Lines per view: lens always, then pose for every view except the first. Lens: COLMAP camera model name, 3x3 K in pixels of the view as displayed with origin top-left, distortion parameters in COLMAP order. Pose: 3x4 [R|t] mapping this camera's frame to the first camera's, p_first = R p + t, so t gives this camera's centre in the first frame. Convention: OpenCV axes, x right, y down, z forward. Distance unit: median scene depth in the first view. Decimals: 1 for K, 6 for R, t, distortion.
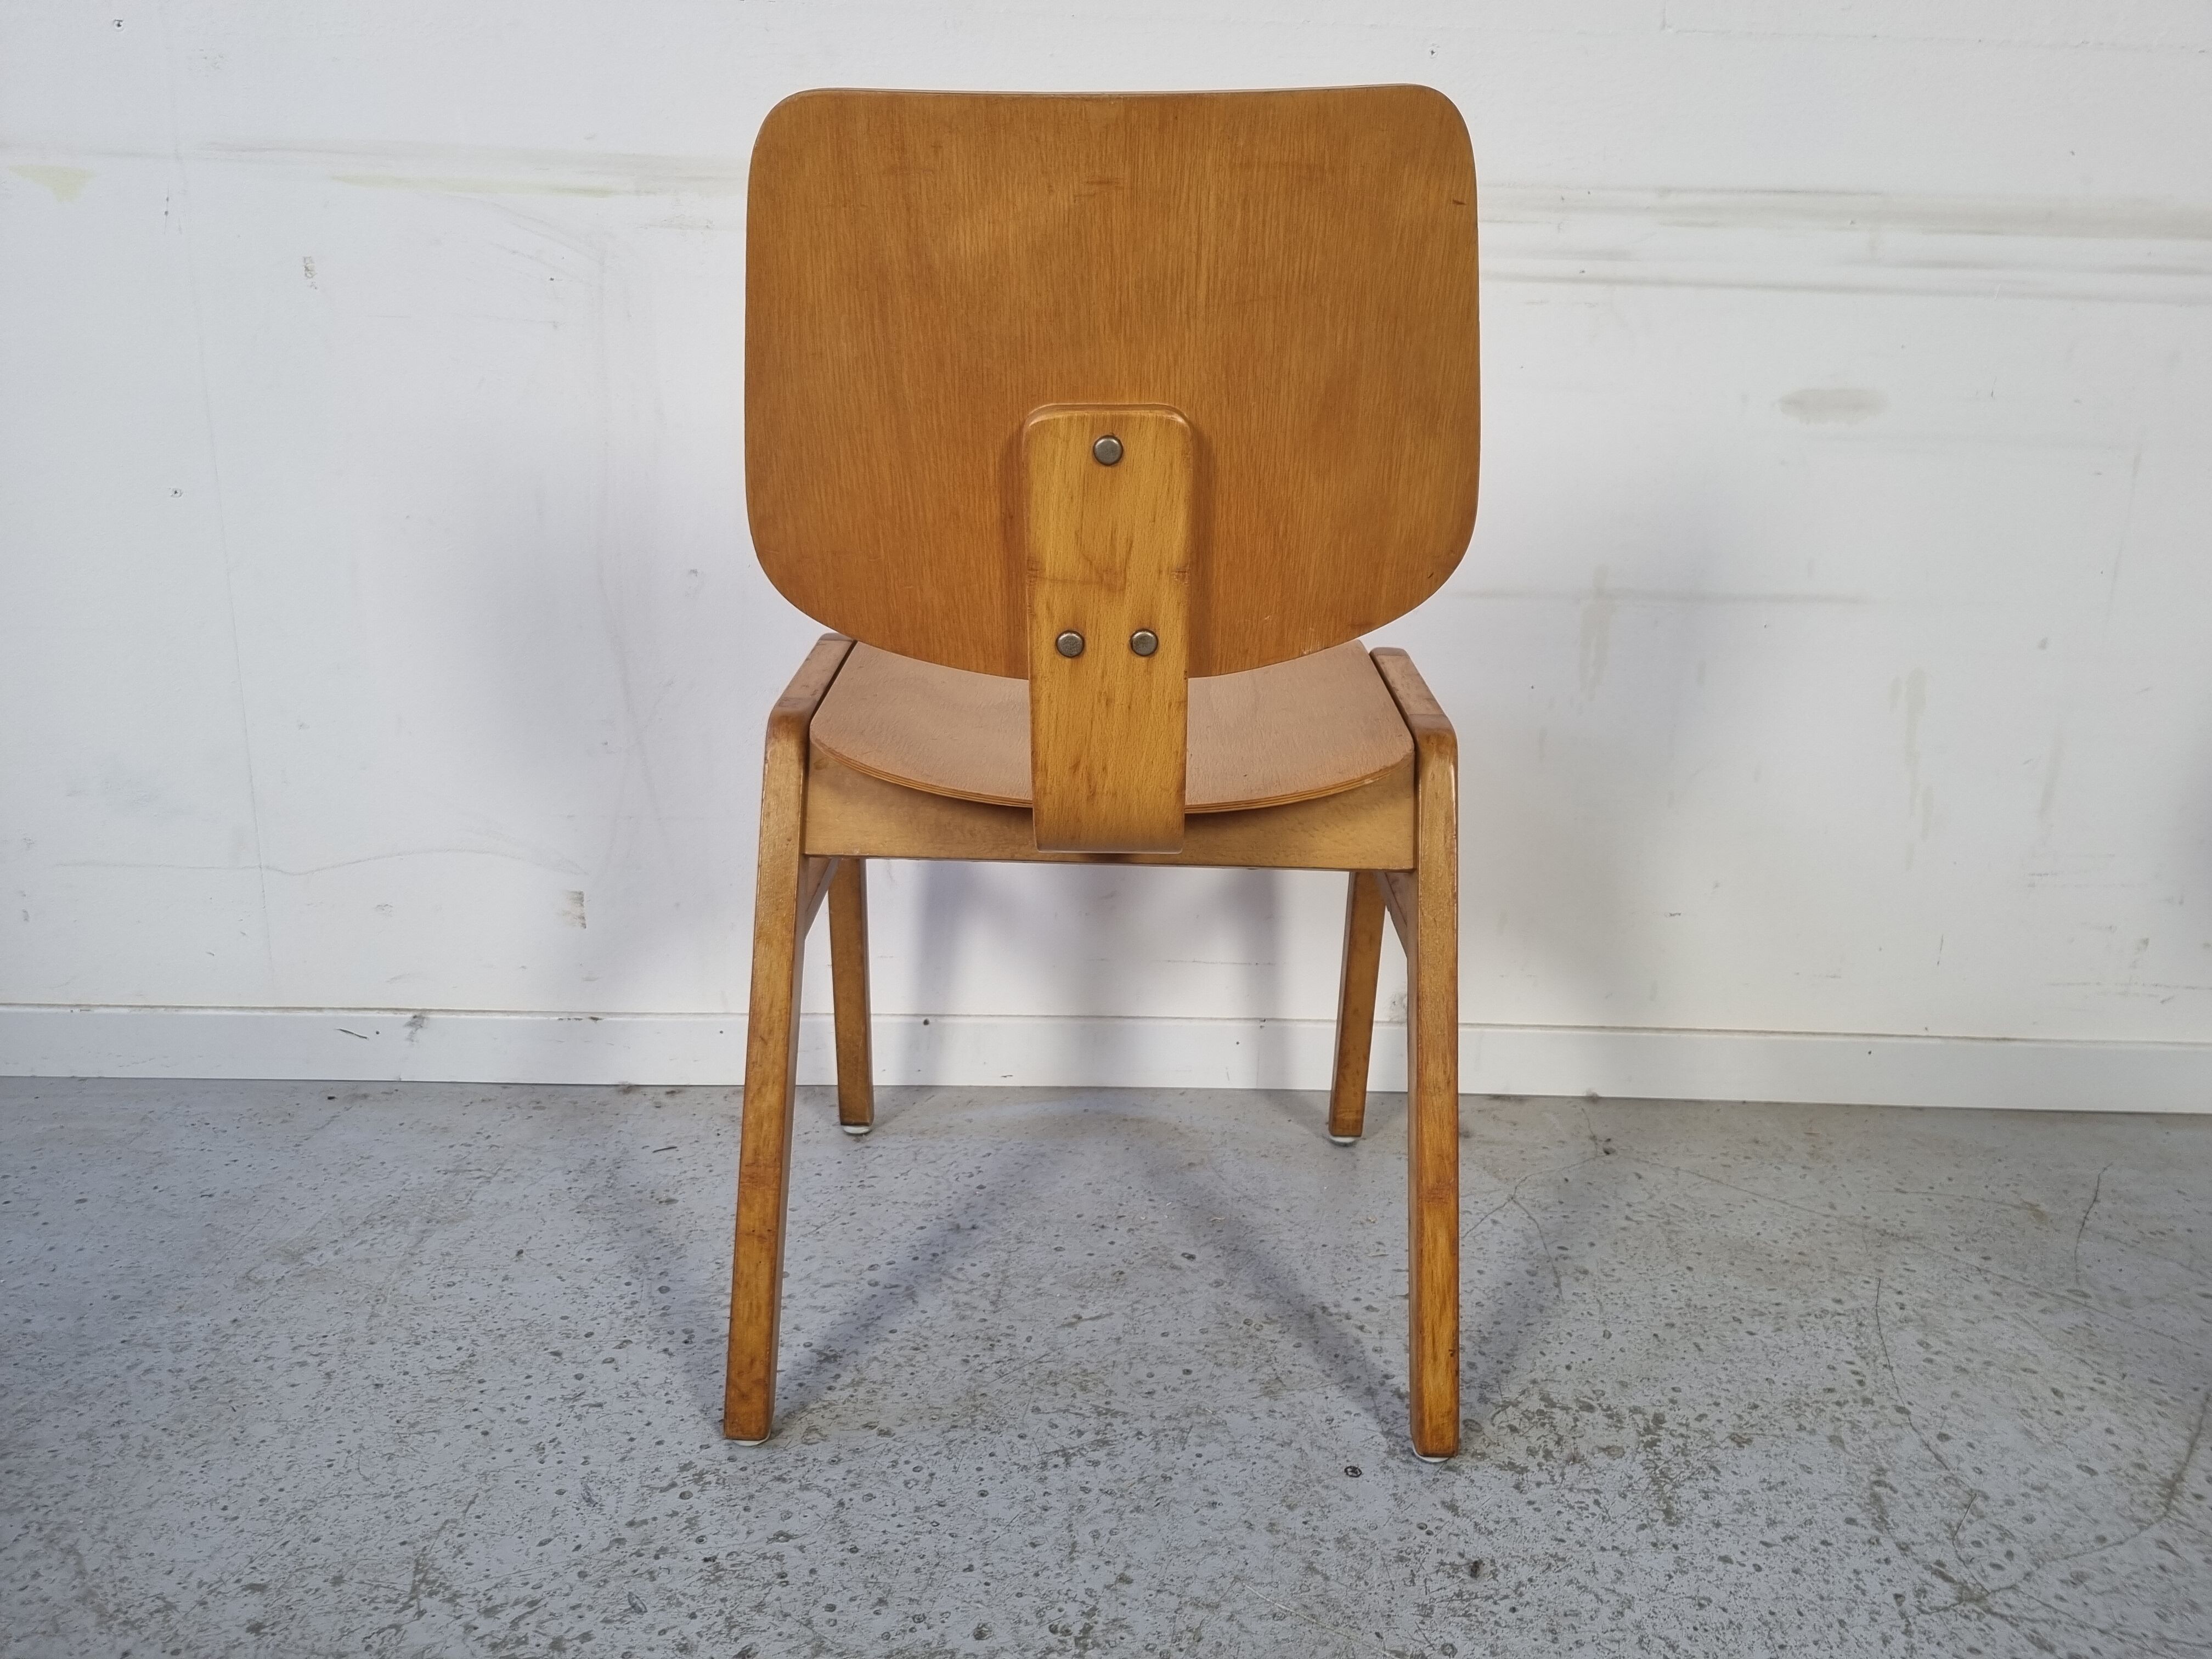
lens RADIAL K [[1654.0, 0, 1109.5], [0, 1654.0, 803.1], [0, 0, 1]] dist [0.065749, -0.060321]
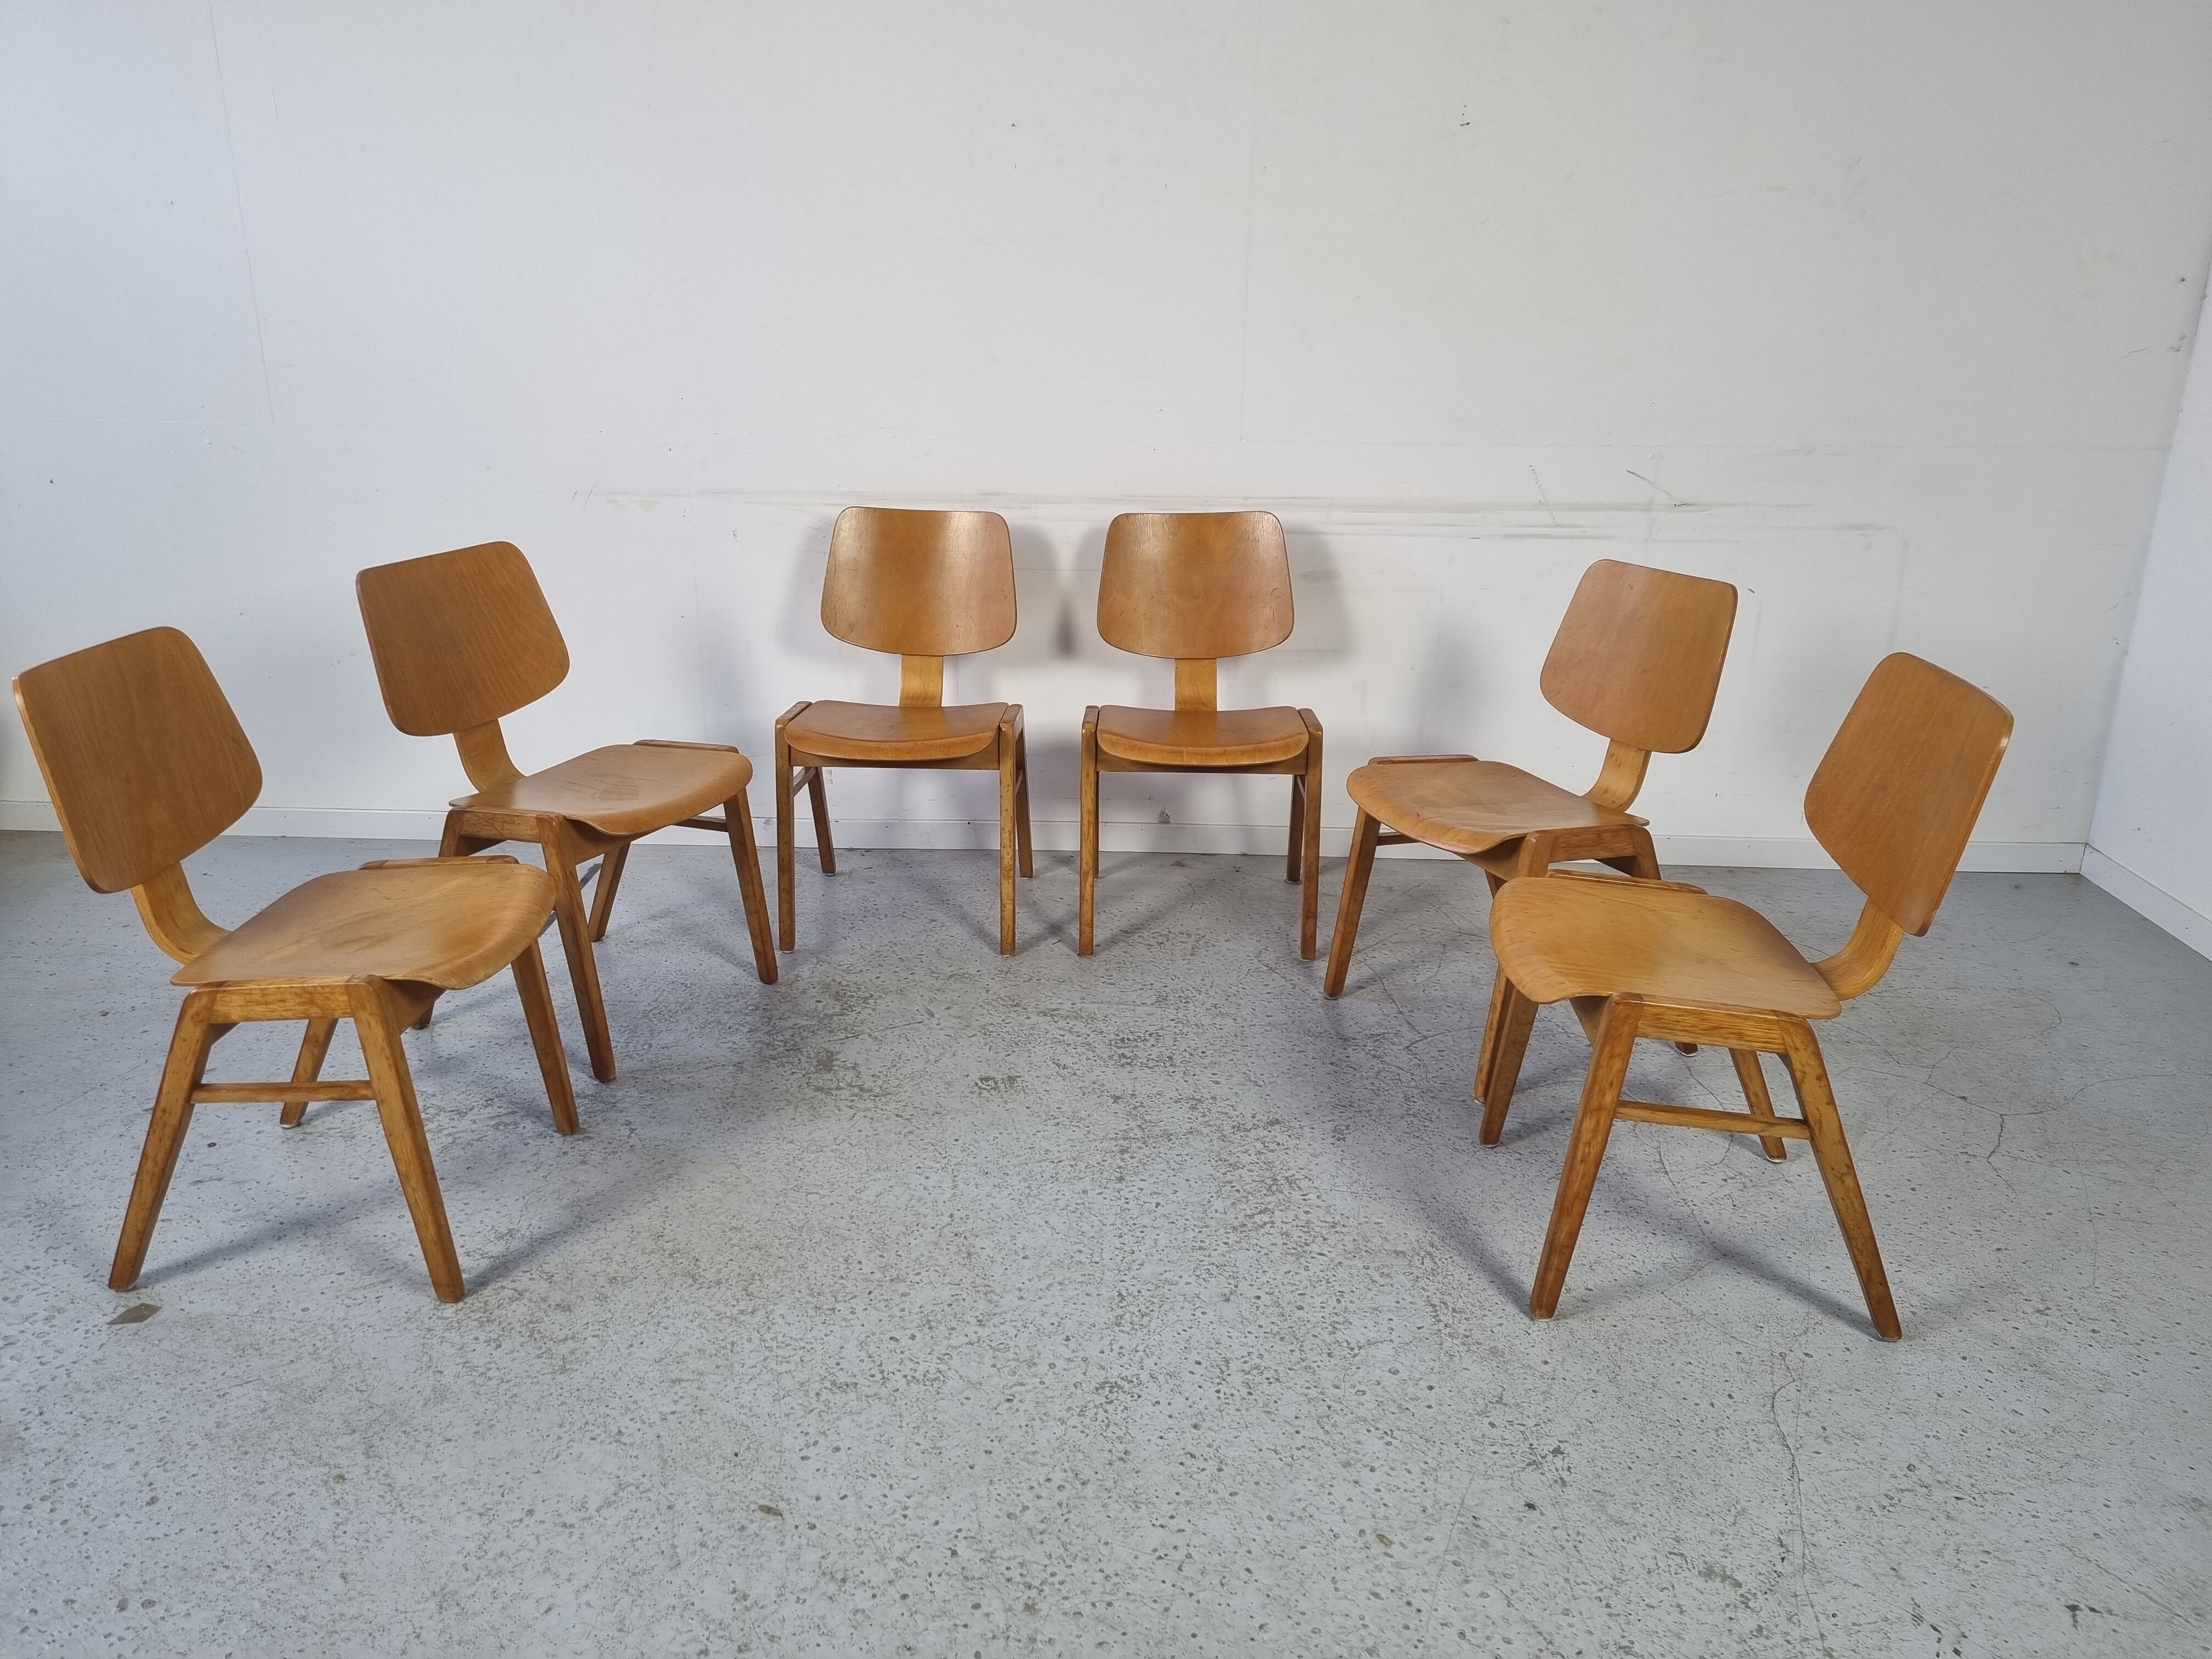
lens RADIAL K [[1647.3, 0, 1092.8], [0, 1647.3, 806.9], [0, 0, 1]] dist [0.070227, -0.063842]
pose [[0.998522, -0.000456, -0.054355, 0.283643], [0.003106, 0.998809, 0.048688, -0.014096], [0.054268, -0.048785, 0.997334, -1.963409]]
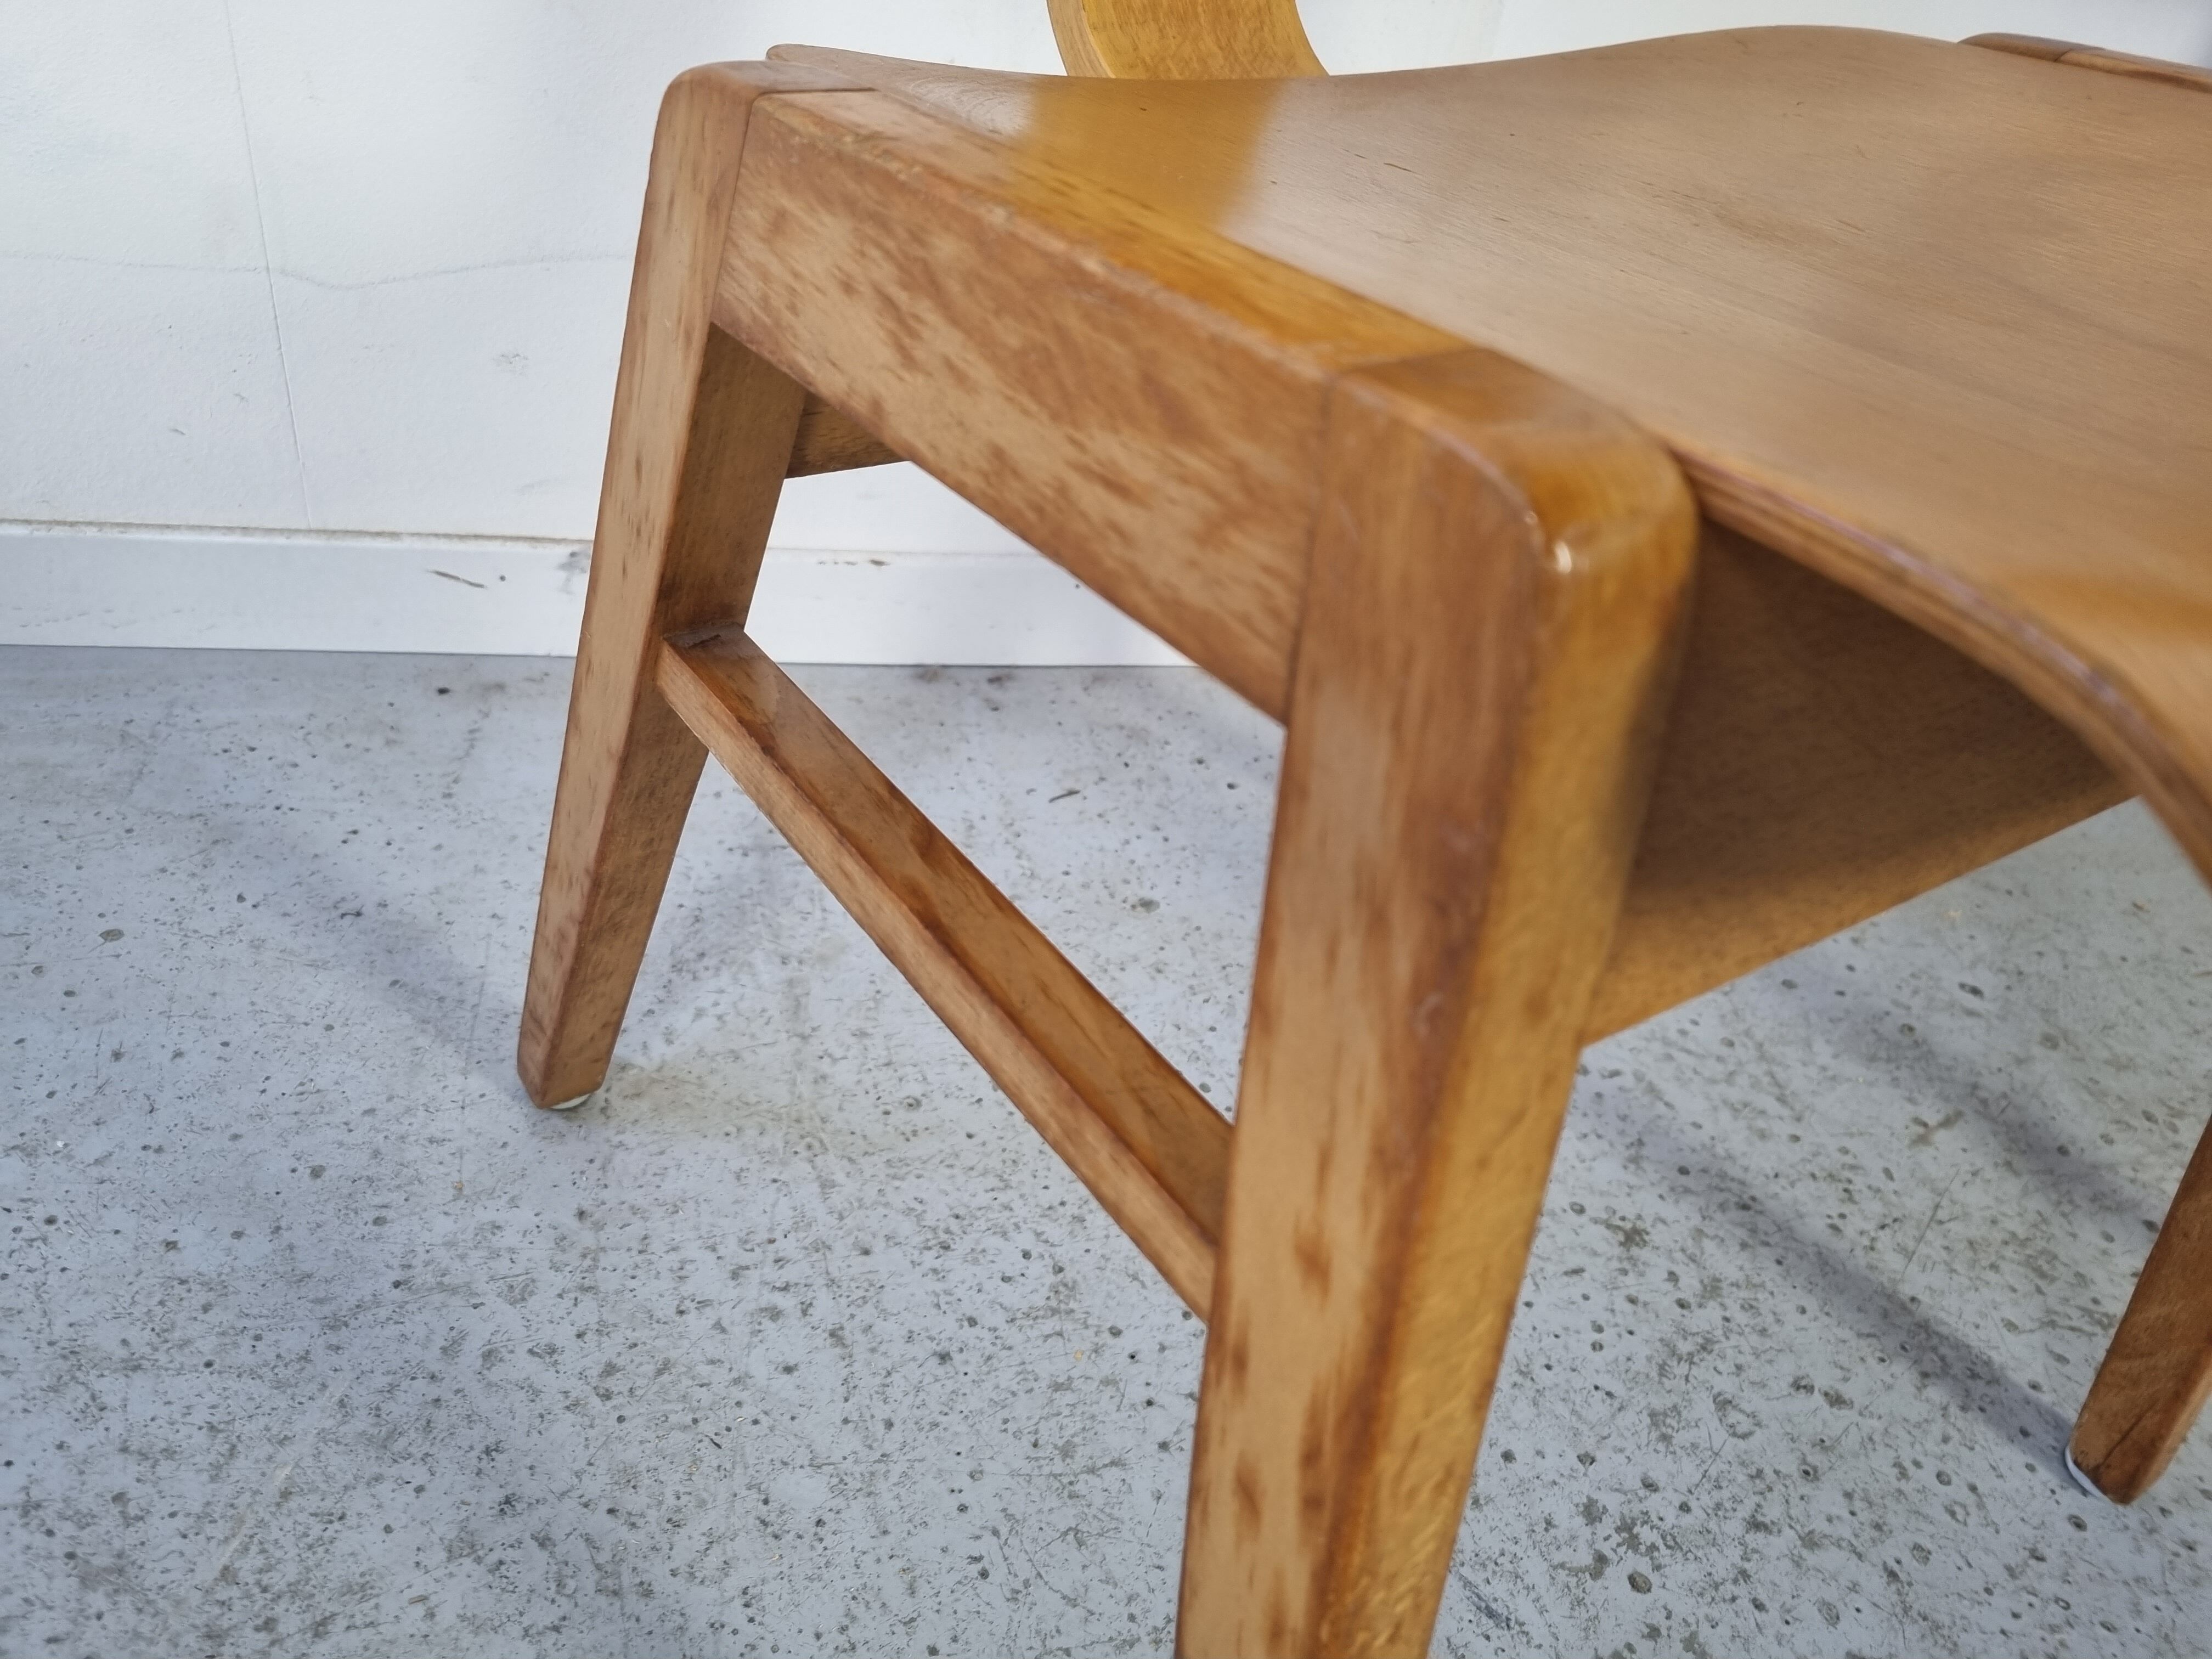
lens RADIAL K [[1689.3, 0, 1096.7], [0, 1689.3, 819.1], [0, 0, 1]] dist [0.063099, -0.064470]
pose [[0.981491, -0.013769, 0.191014, -0.483458], [-0.059705, 0.925702, 0.373511, -0.024602], [-0.181965, -0.378002, 0.907746, 0.546917]]
